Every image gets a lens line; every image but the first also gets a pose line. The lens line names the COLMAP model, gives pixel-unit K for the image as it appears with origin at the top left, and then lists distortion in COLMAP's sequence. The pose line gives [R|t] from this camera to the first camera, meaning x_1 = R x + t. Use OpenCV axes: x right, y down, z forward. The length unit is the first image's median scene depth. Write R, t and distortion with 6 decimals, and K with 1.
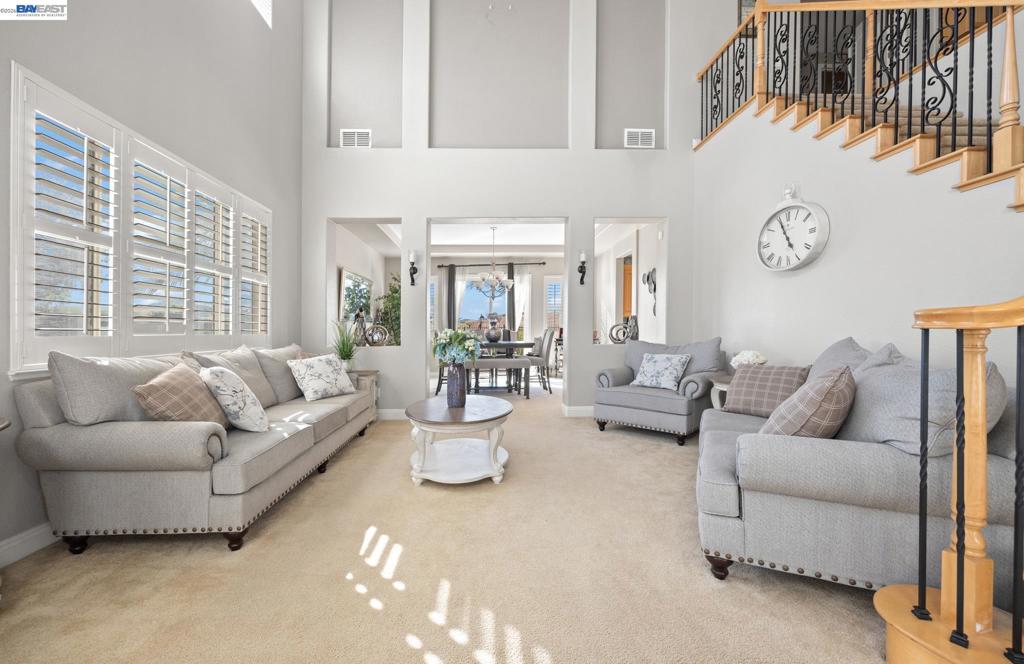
lens RADIAL K [[411.9, 0, 491.8], [0, 411.9, 338.8], [0, 0, 1]] dist [-0.004585, 0.000108]
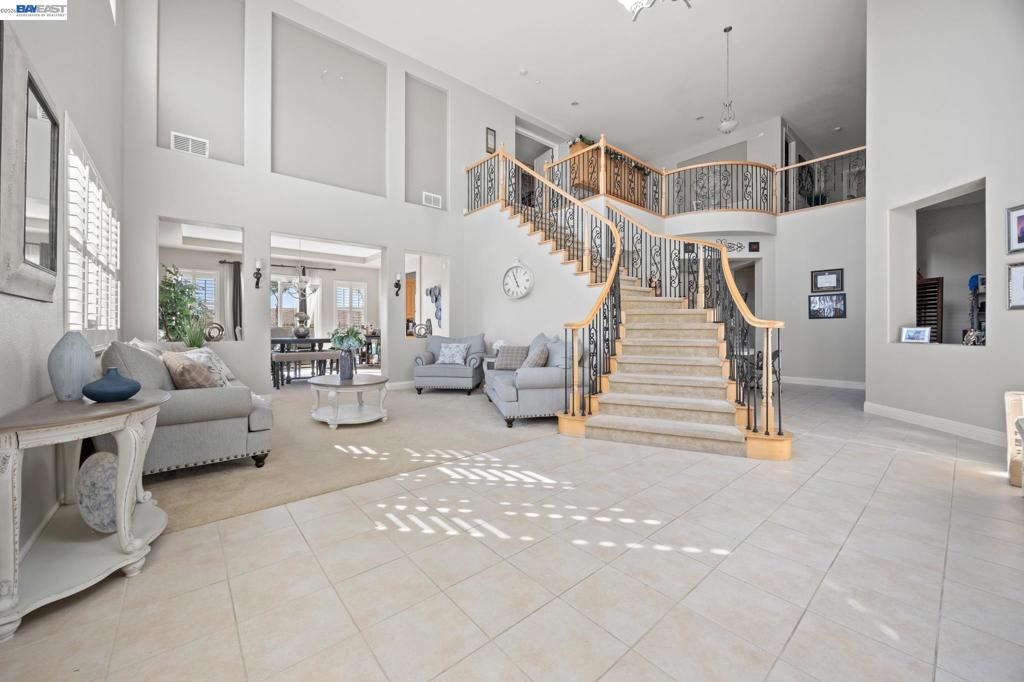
lens RADIAL K [[394.0, 0, 514.6], [0, 394.0, 335.1], [0, 0, 1]] dist [-0.011711, 0.000907]
pose [[0.775645, -0.003097, 0.631162, -0.476719], [0.005360, 0.999984, -0.001680, 0.011343], [-0.631146, 0.004687, 0.775650, -0.451745]]
